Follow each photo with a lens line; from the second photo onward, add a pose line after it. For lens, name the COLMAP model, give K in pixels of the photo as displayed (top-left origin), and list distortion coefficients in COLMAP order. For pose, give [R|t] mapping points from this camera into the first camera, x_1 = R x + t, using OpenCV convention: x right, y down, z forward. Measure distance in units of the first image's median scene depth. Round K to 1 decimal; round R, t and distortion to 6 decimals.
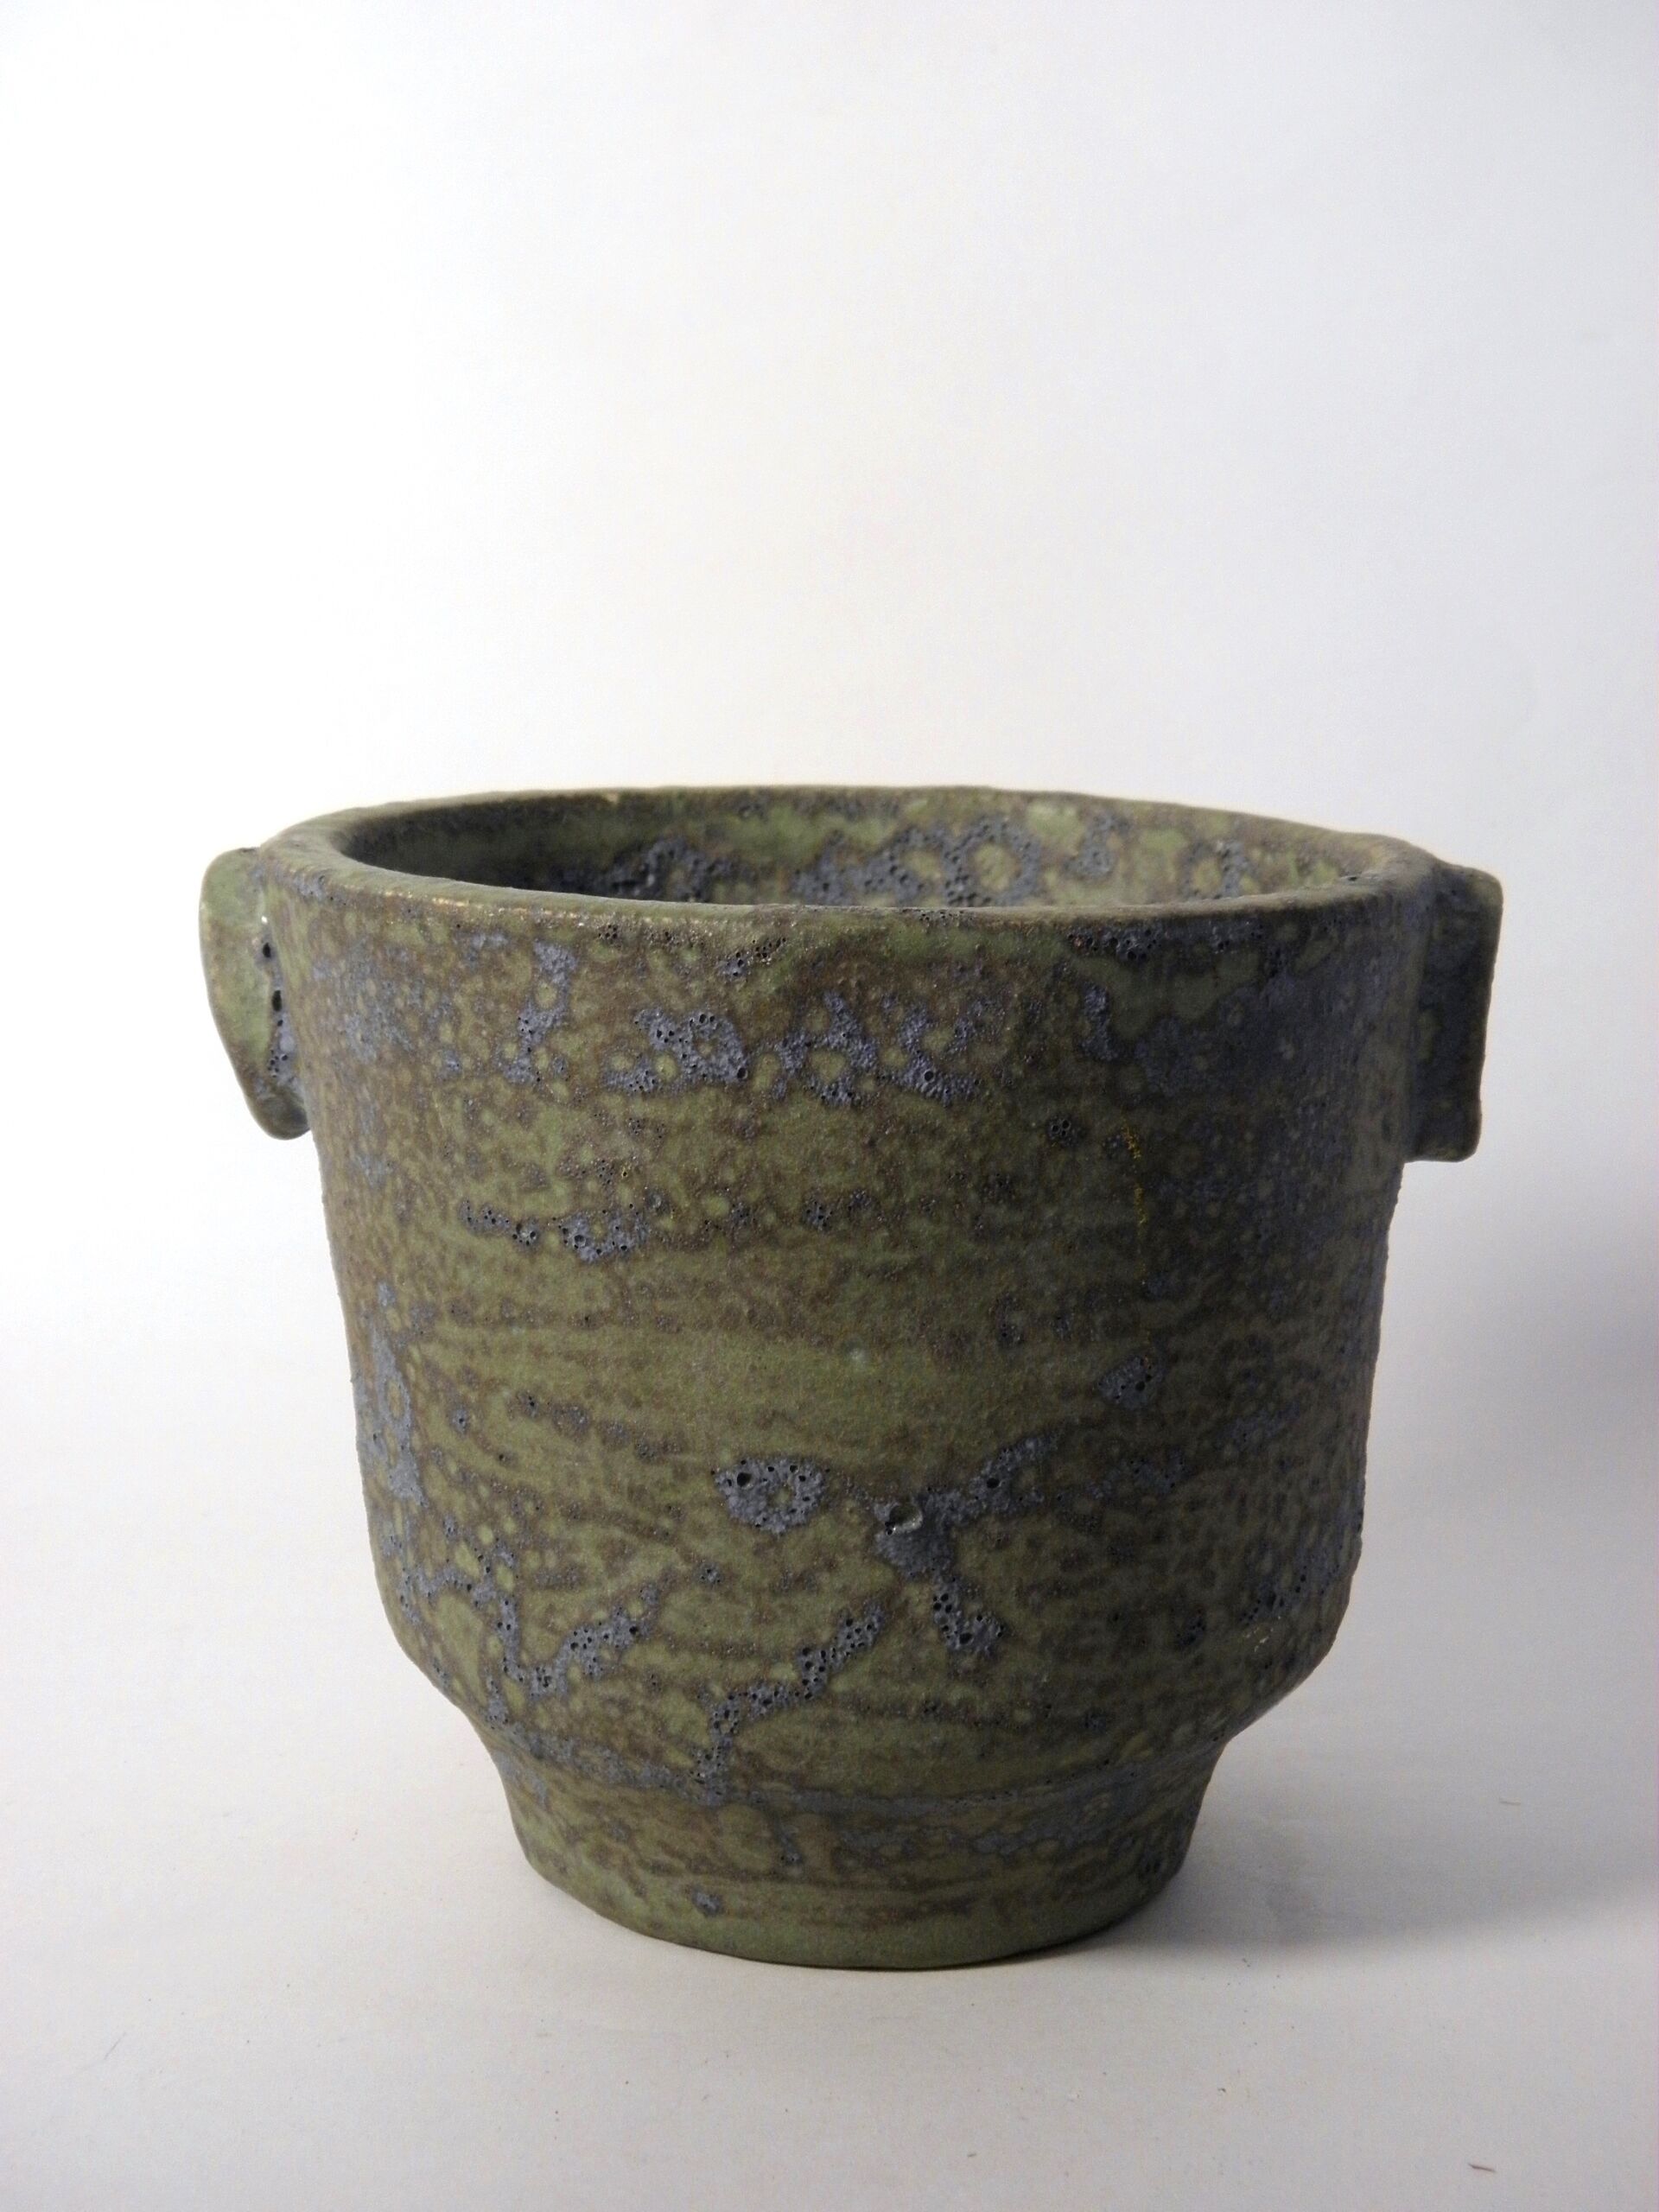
lens RADIAL K [[3350.0, 0, 826.2], [0, 3350.0, 1106.0], [0, 0, 1]] dist [0.052457, 0.000000]
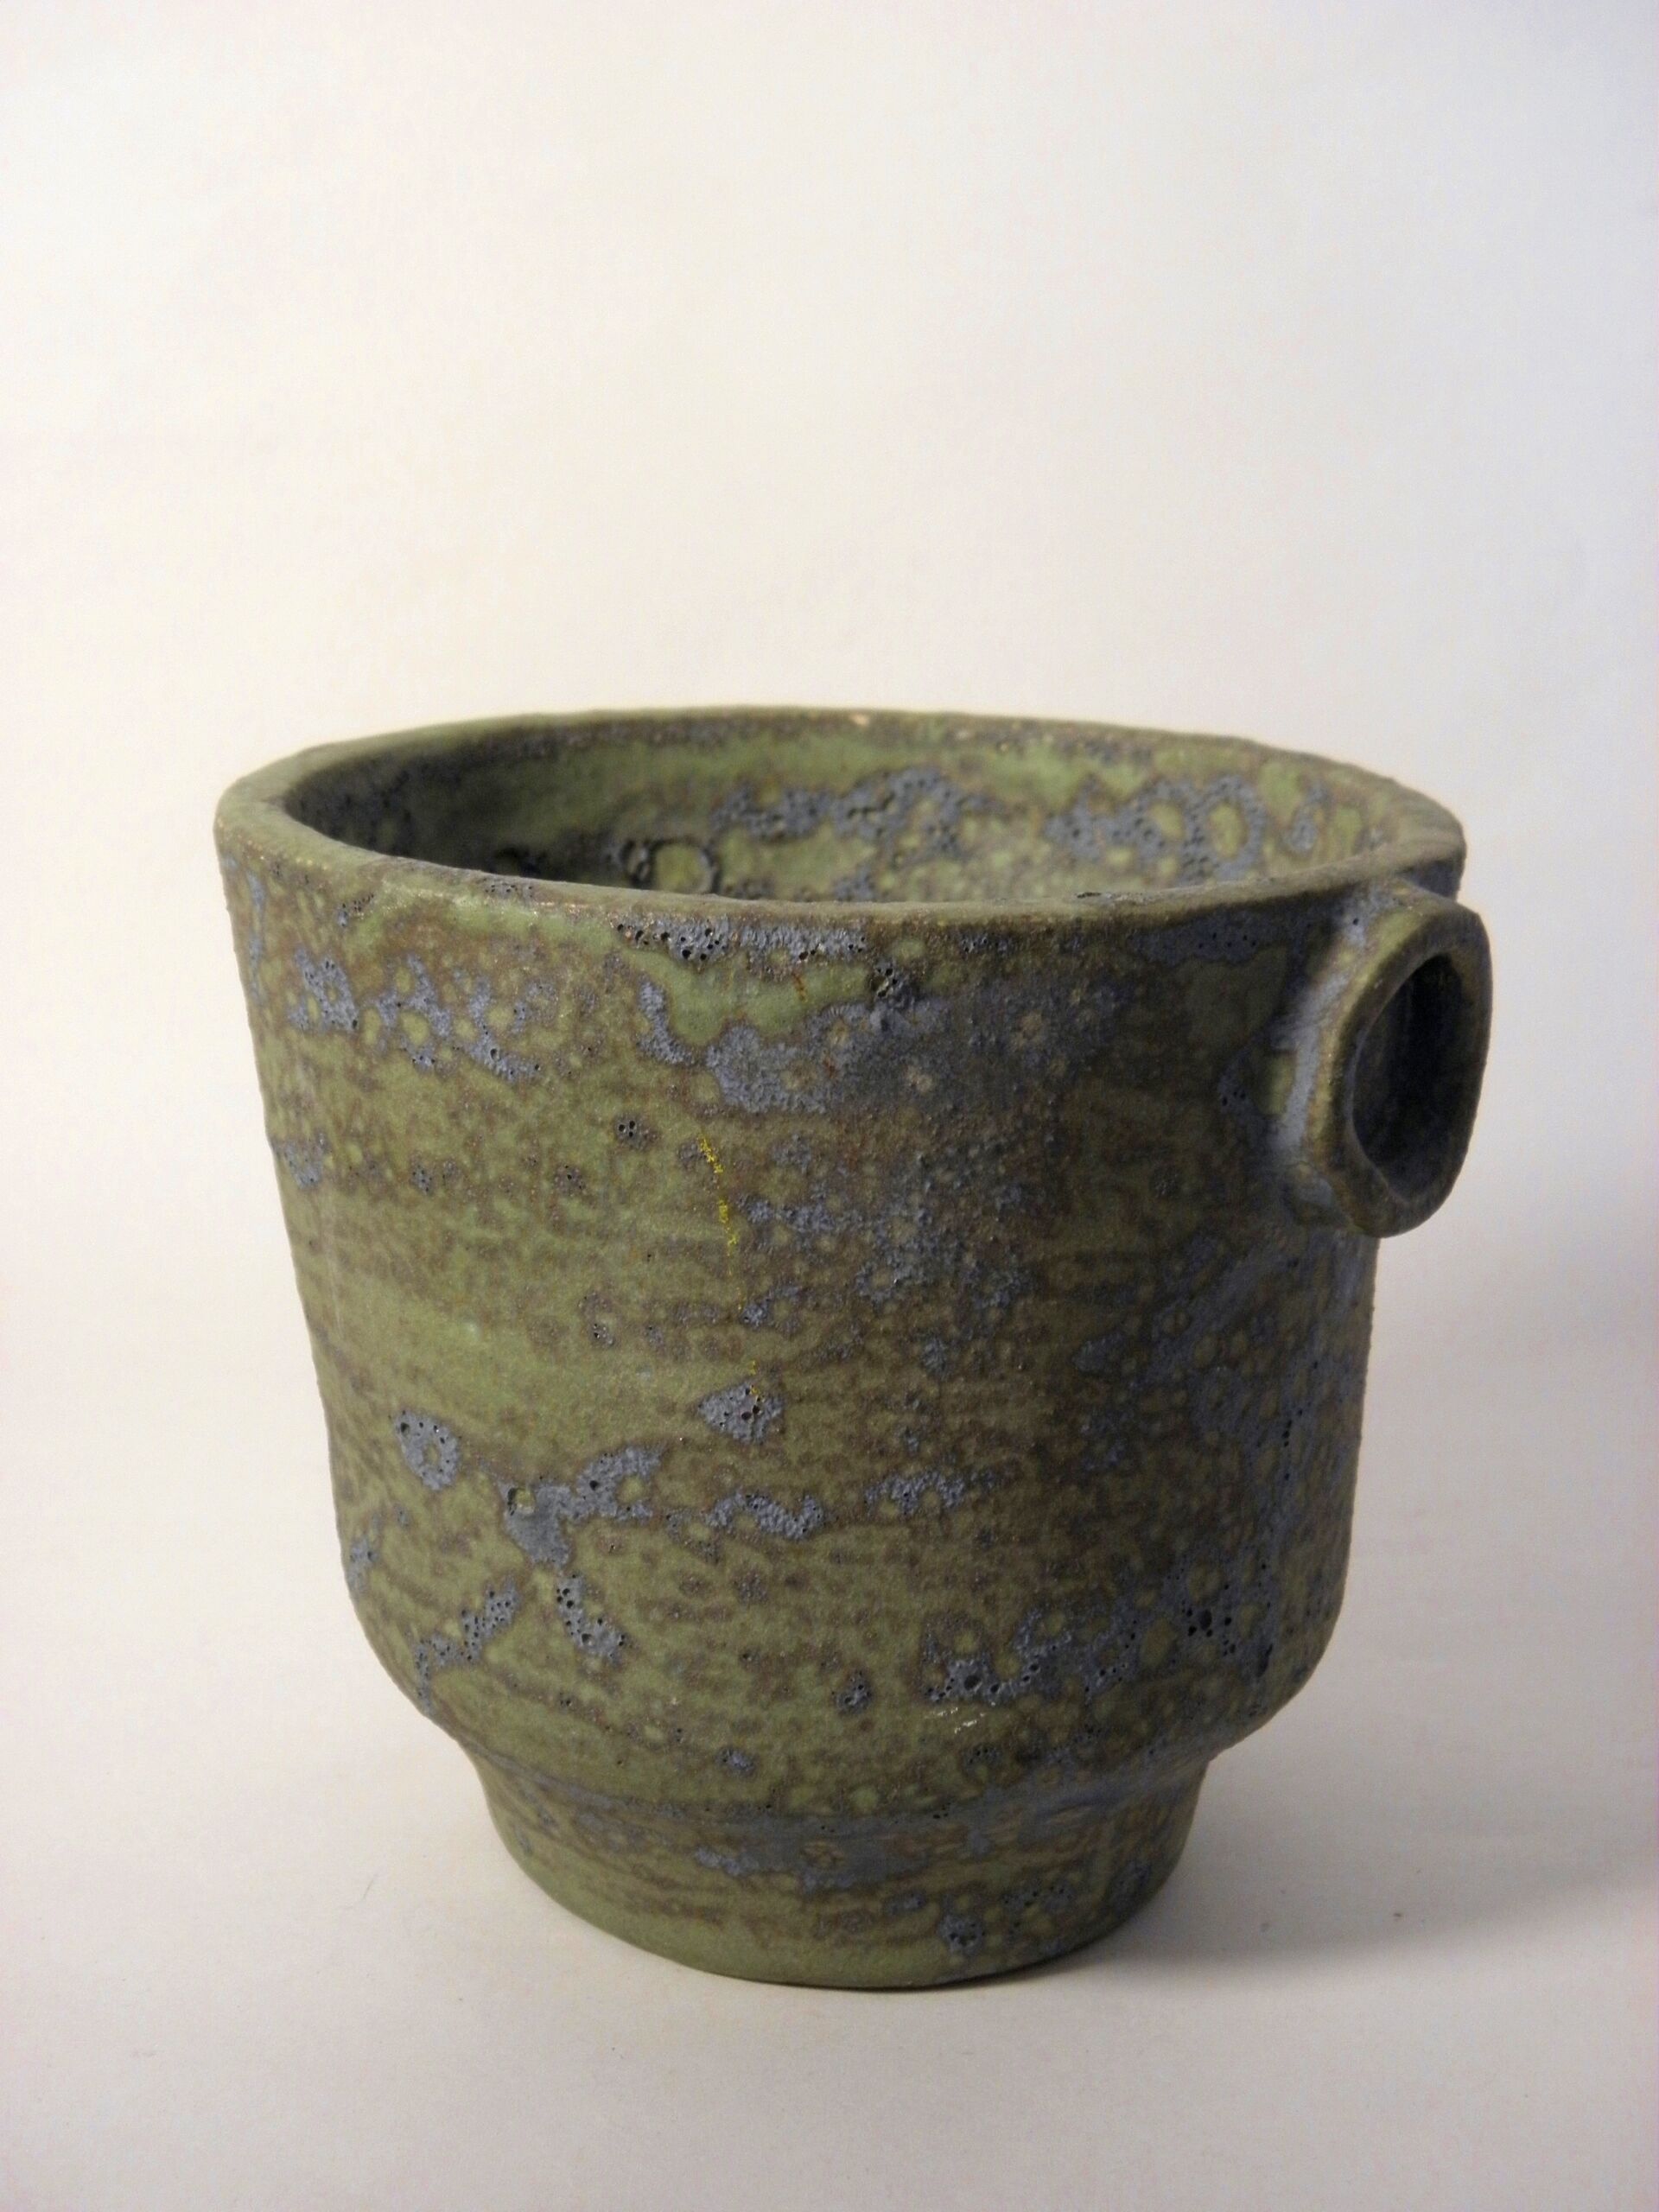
lens RADIAL K [[3350.0, 0, 827.3], [0, 3350.0, 1109.1], [0, 0, 1]] dist [0.052457, 0.000000]
pose [[0.806963, 0.147837, -0.571799, 0.630545], [-0.113747, 0.988942, 0.095161, -0.091336], [0.579545, -0.011751, 0.814856, 0.262414]]
